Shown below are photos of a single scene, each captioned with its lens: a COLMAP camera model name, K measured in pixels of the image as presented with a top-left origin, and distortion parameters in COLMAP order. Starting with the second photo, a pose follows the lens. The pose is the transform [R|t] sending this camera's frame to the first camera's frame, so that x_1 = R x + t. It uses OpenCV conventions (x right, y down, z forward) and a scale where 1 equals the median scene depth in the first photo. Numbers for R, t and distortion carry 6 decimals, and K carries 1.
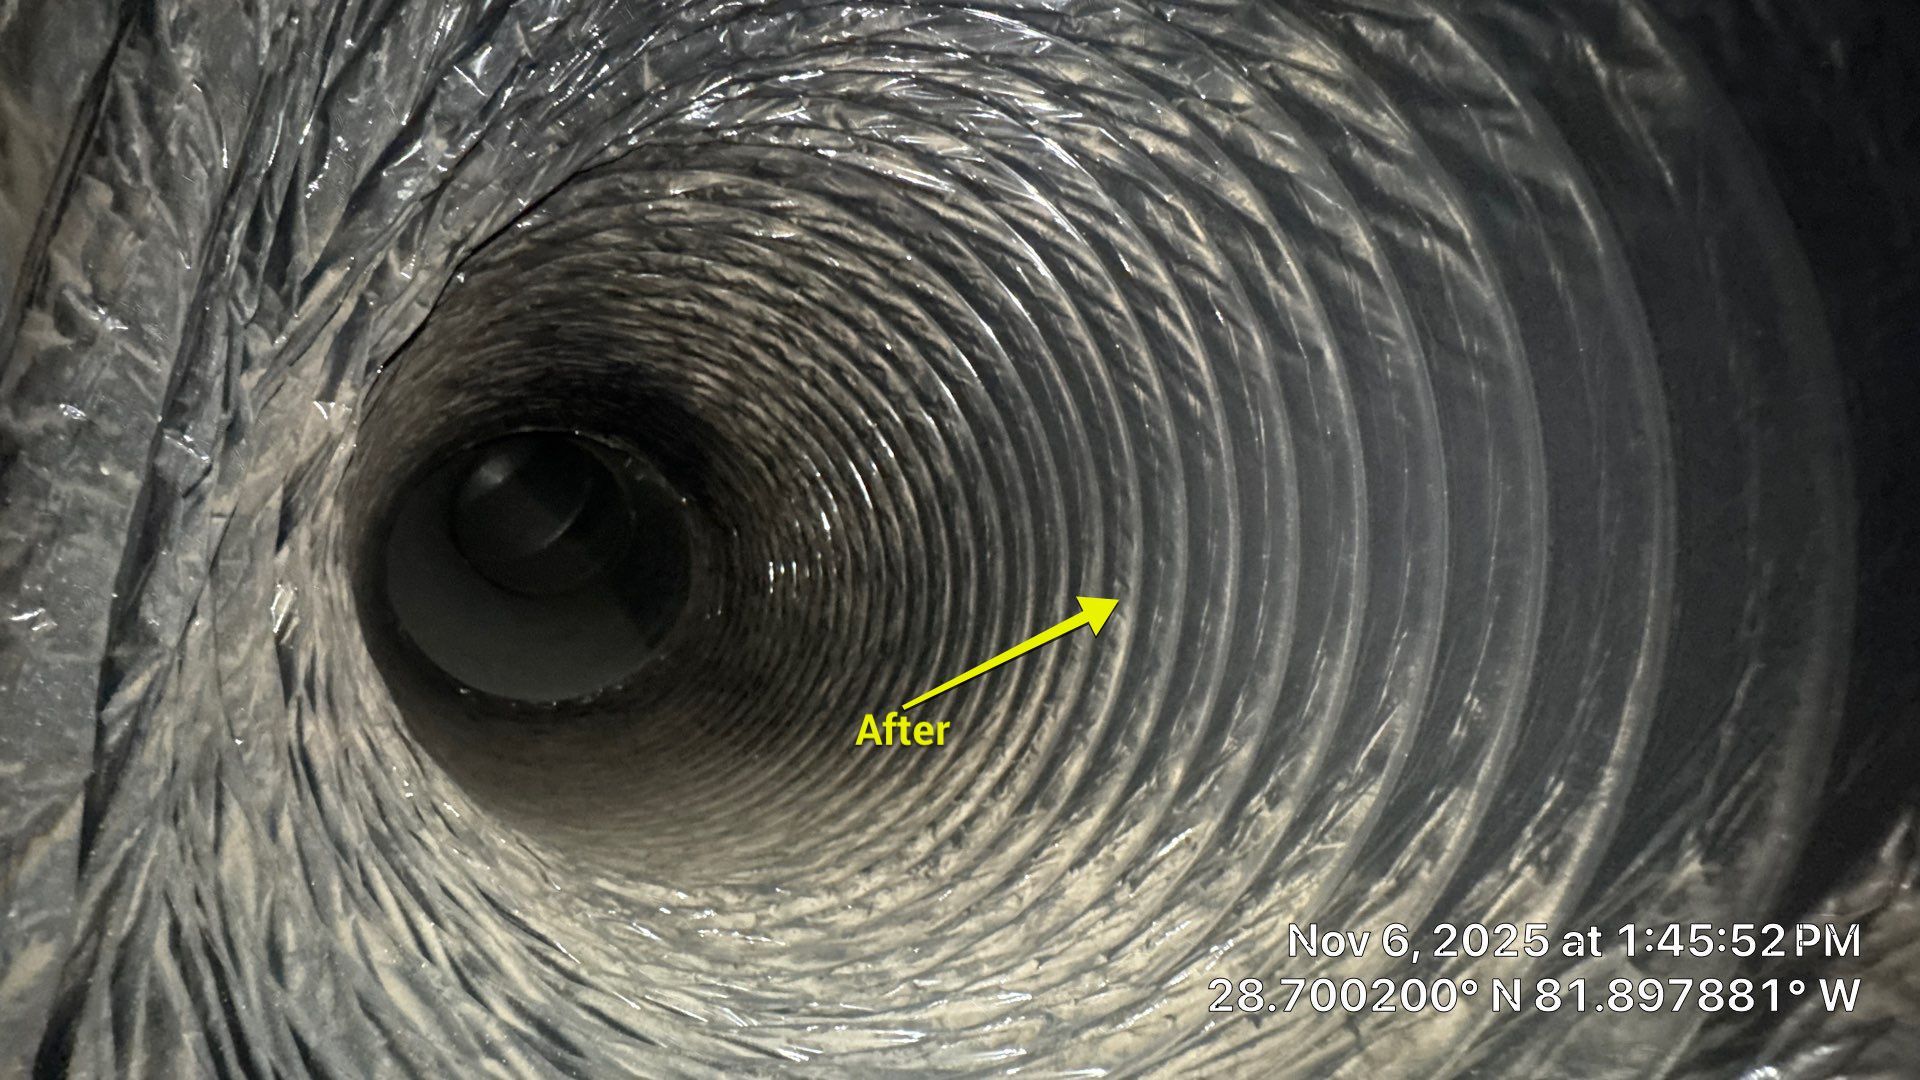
lens RADIAL K [[769.9, 0, 965.1], [0, 769.9, 552.7], [0, 0, 1]] dist [-0.002281, 0.001186]
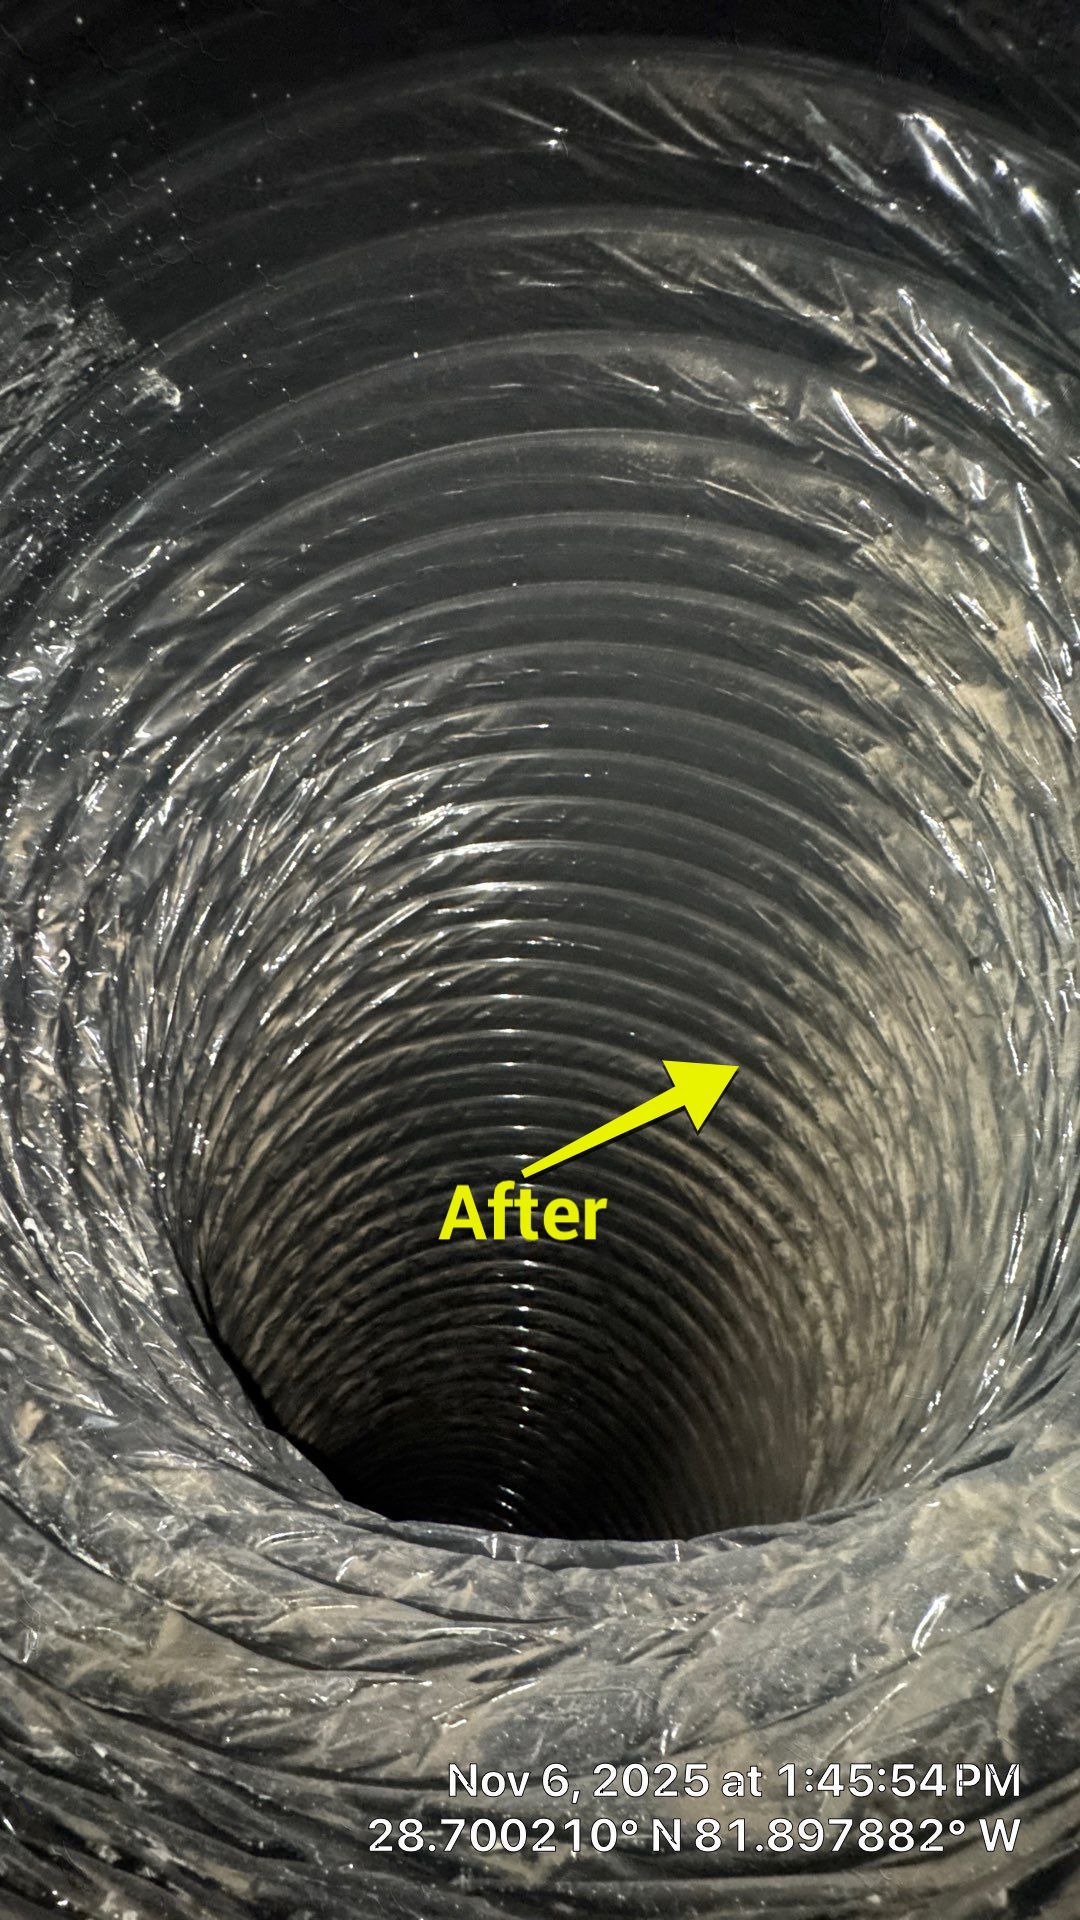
lens RADIAL K [[769.9, 0, 556.3], [0, 769.9, 948.8], [0, 0, 1]] dist [-0.002281, 0.001186]
pose [[0.205867, -0.873323, 0.441504, -0.305172], [0.967307, 0.249892, 0.043261, -0.204901], [-0.148110, 0.418164, 0.896216, -0.366162]]
